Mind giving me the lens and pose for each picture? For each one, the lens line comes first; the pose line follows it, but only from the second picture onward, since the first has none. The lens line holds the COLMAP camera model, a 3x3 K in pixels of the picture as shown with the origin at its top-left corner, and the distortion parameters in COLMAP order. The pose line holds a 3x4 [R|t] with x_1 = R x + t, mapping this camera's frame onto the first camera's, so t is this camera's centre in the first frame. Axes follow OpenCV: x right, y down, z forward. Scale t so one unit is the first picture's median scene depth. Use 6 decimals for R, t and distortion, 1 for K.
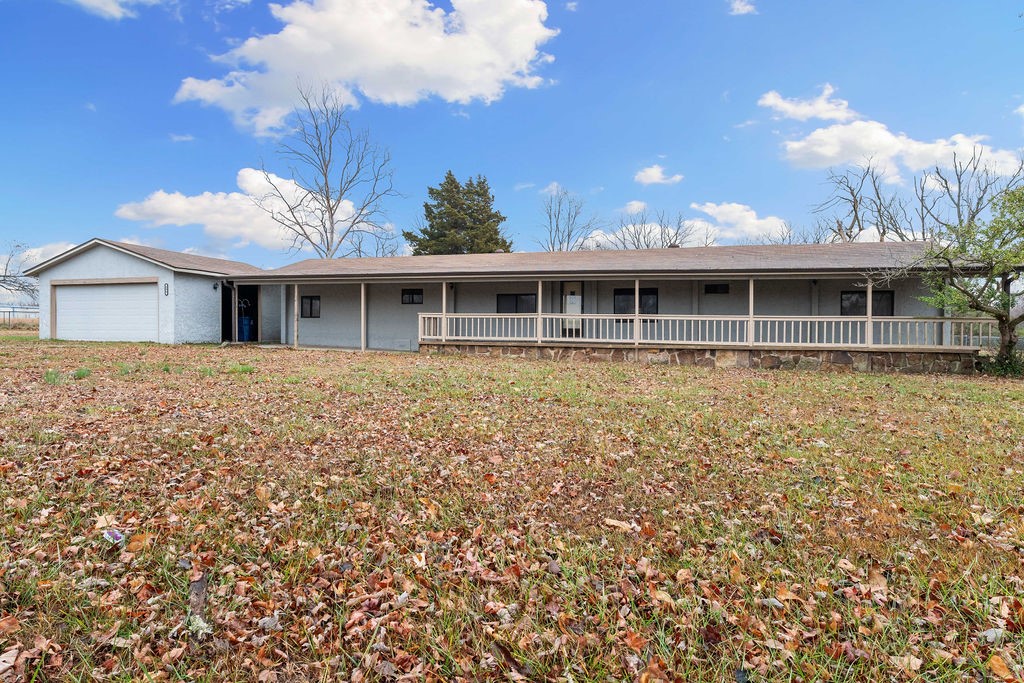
lens RADIAL K [[526.9, 0, 512.5], [0, 526.9, 336.4], [0, 0, 1]] dist [0.003555, 0.000502]
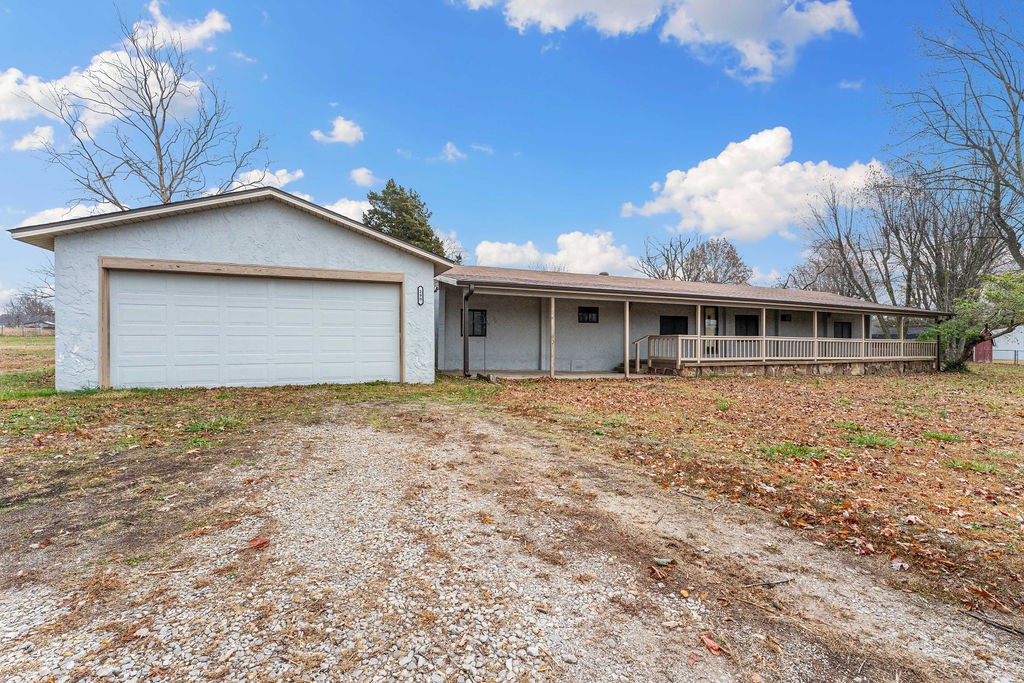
lens RADIAL K [[422.2, 0, 512.0], [0, 422.2, 344.7], [0, 0, 1]] dist [-0.004171, -0.000661]
pose [[0.800803, -0.010675, 0.598833, -0.874838], [0.008075, 0.999943, 0.007027, -0.033283], [-0.598874, -0.000791, 0.800843, 0.539999]]
